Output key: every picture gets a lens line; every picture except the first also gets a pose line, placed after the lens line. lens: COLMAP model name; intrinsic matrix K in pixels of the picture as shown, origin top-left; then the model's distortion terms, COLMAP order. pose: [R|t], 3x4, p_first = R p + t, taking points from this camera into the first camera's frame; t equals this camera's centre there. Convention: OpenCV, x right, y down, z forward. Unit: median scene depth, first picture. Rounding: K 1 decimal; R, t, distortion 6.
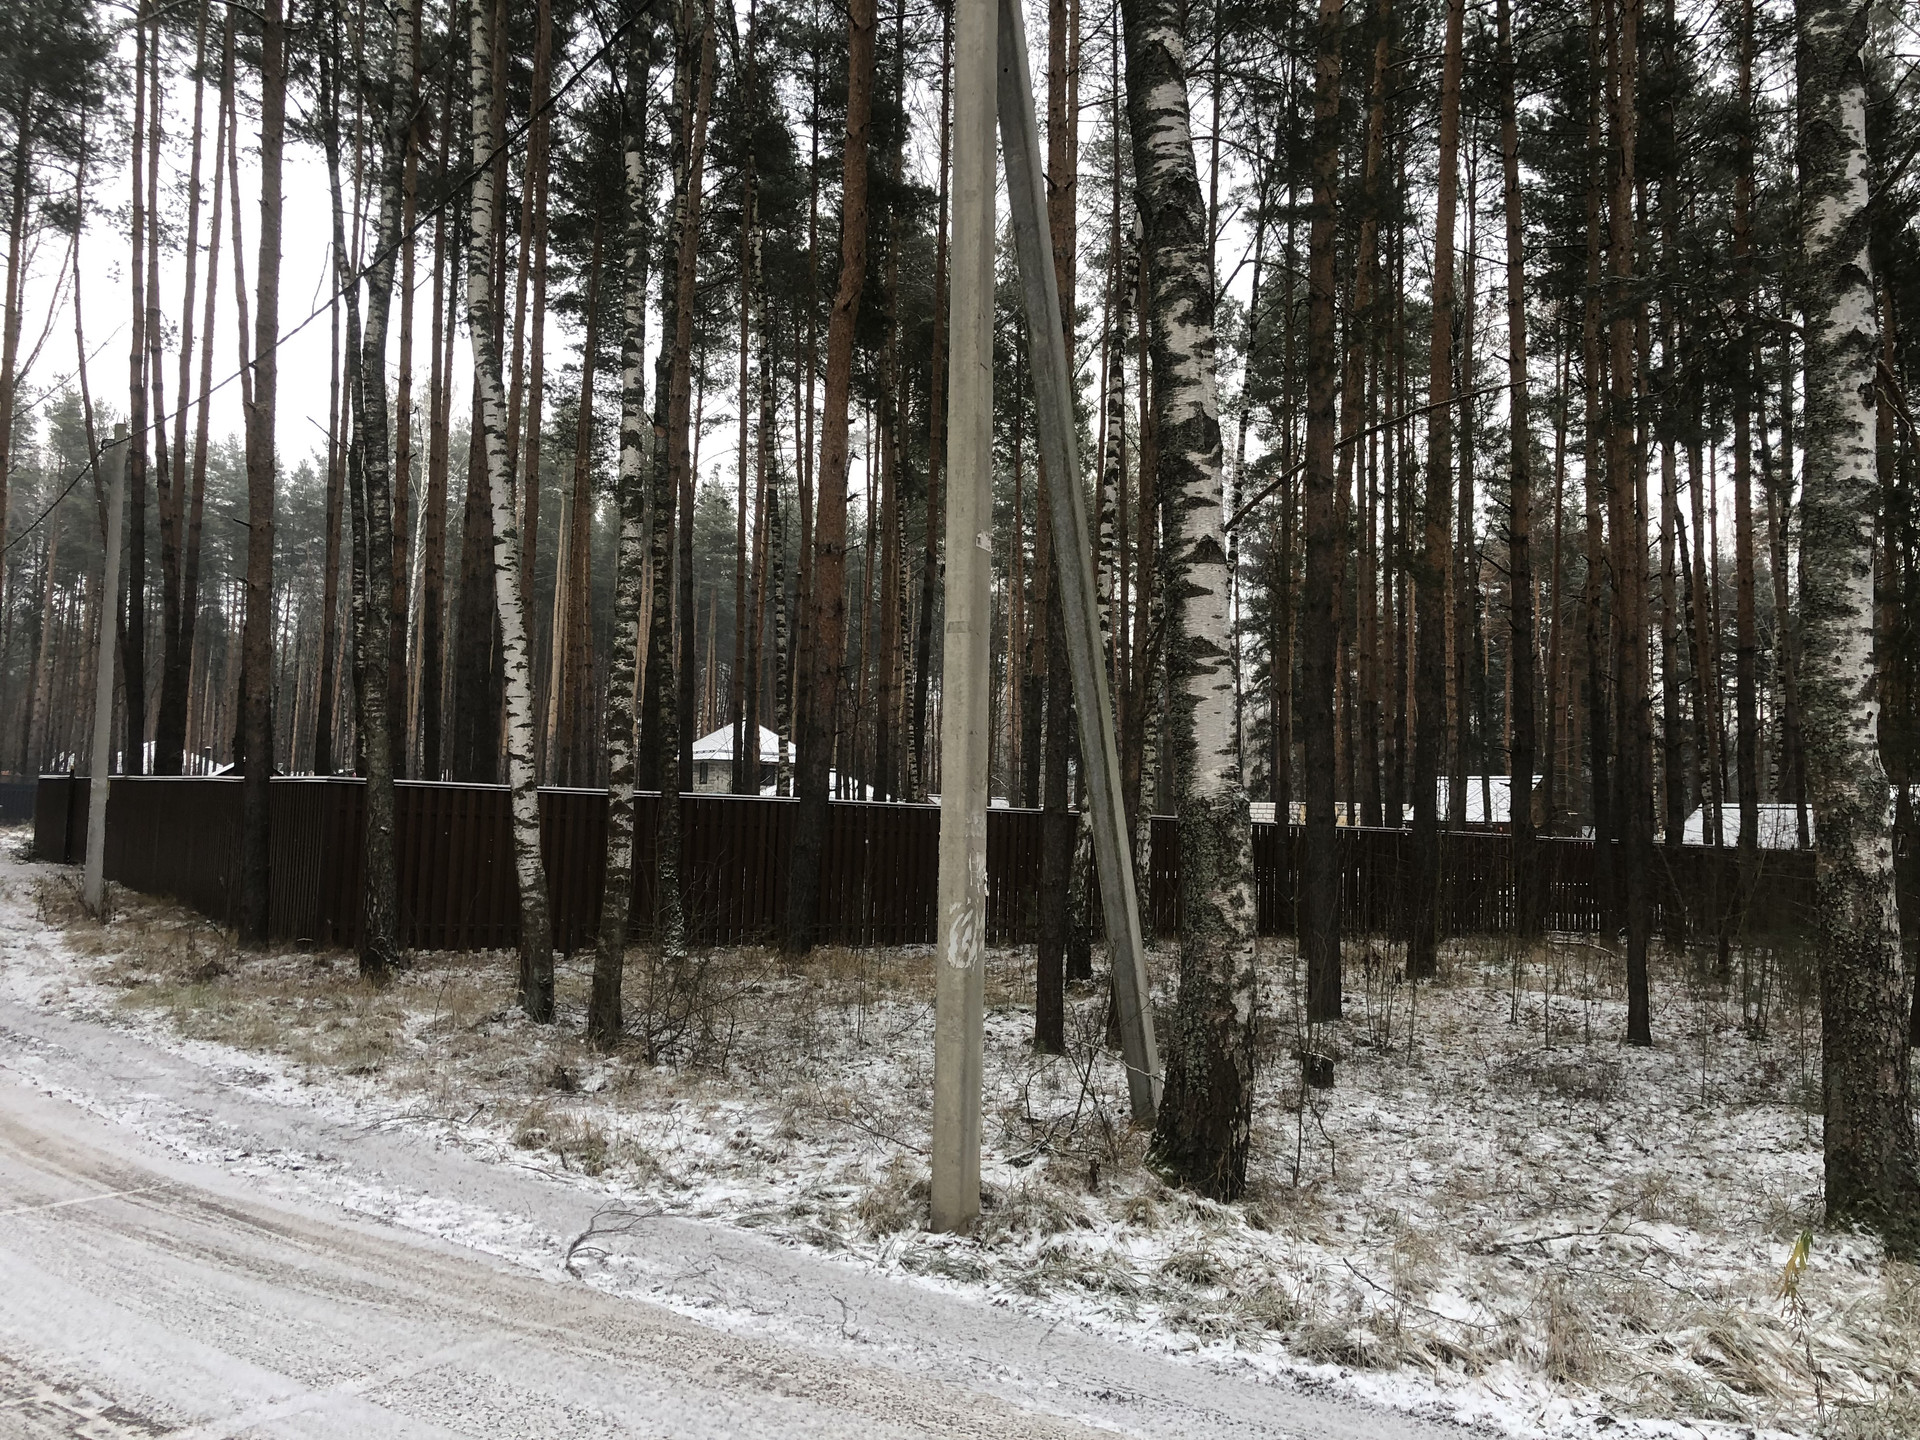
lens RADIAL K [[1545.5, 0, 1000.1], [0, 1545.5, 711.8], [0, 0, 1]] dist [0.052194, -0.051650]
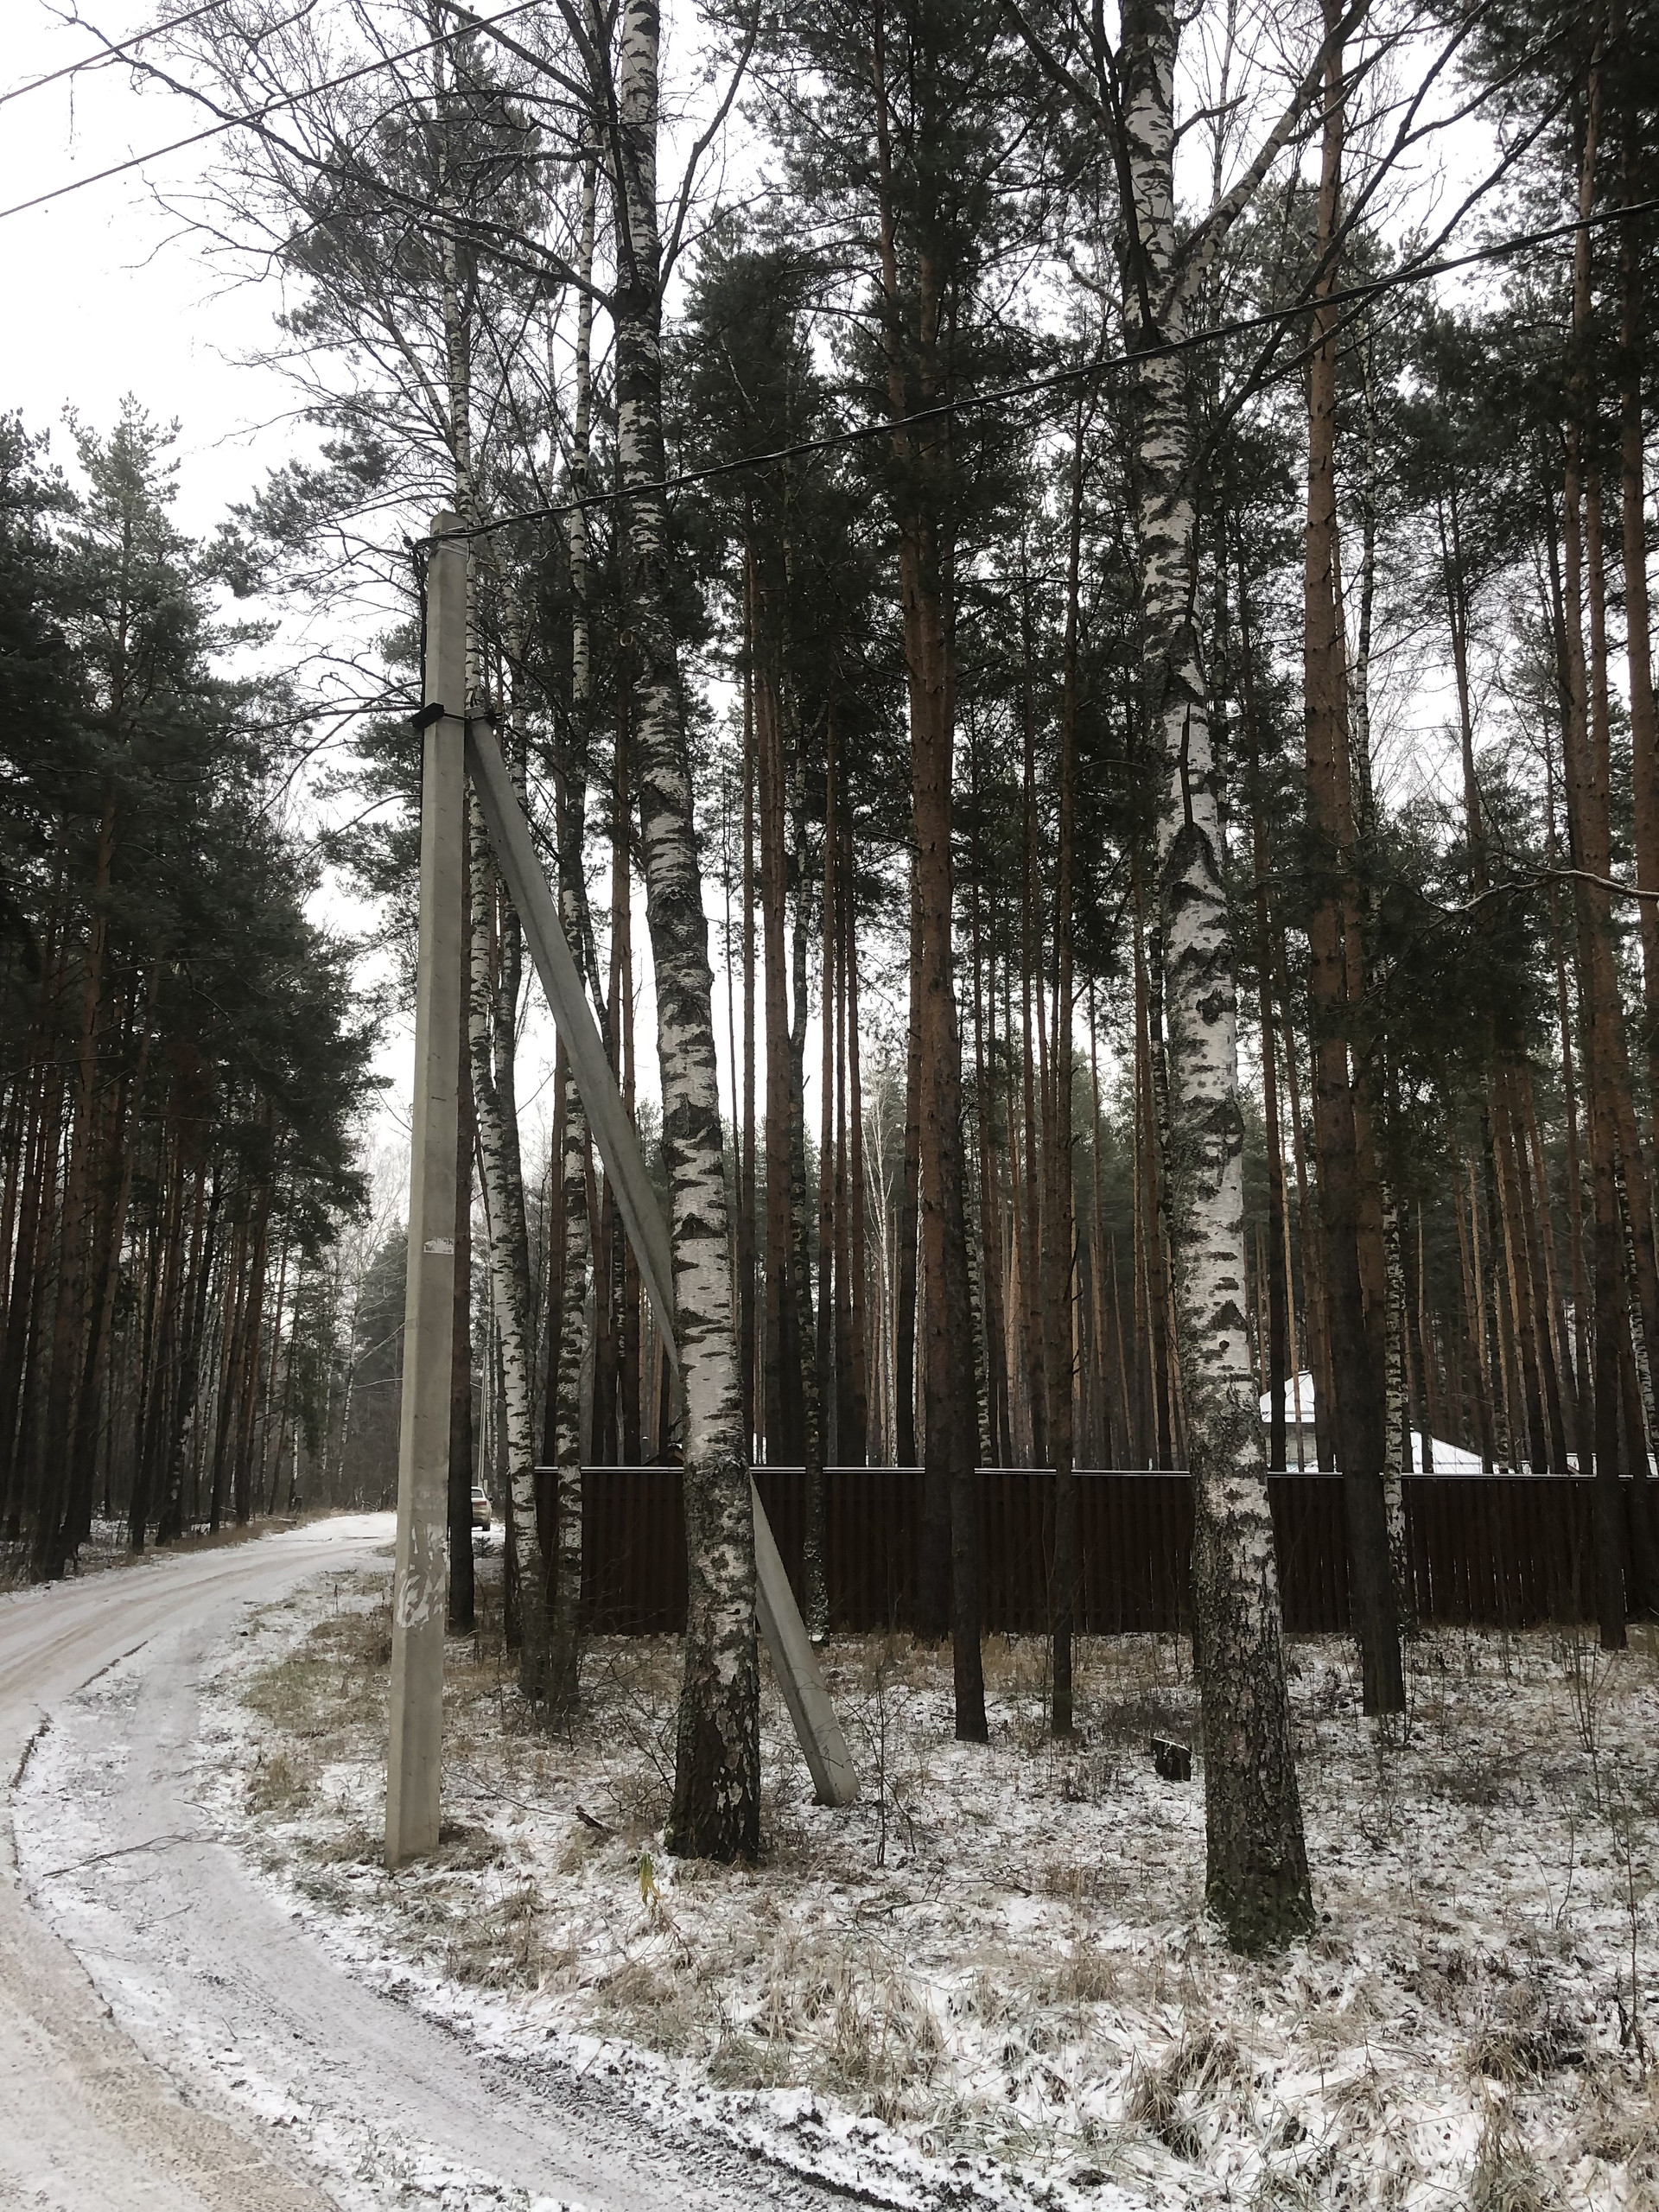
lens RADIAL K [[1802.6, 0, 870.9], [0, 1802.6, 1101.5], [0, 0, 1]] dist [-0.016186, 0.095287]
pose [[0.900766, -0.124441, -0.416096, 0.786373], [0.062248, 0.985172, -0.159880, 0.016961], [0.429822, 0.118113, 0.895155, -0.075388]]
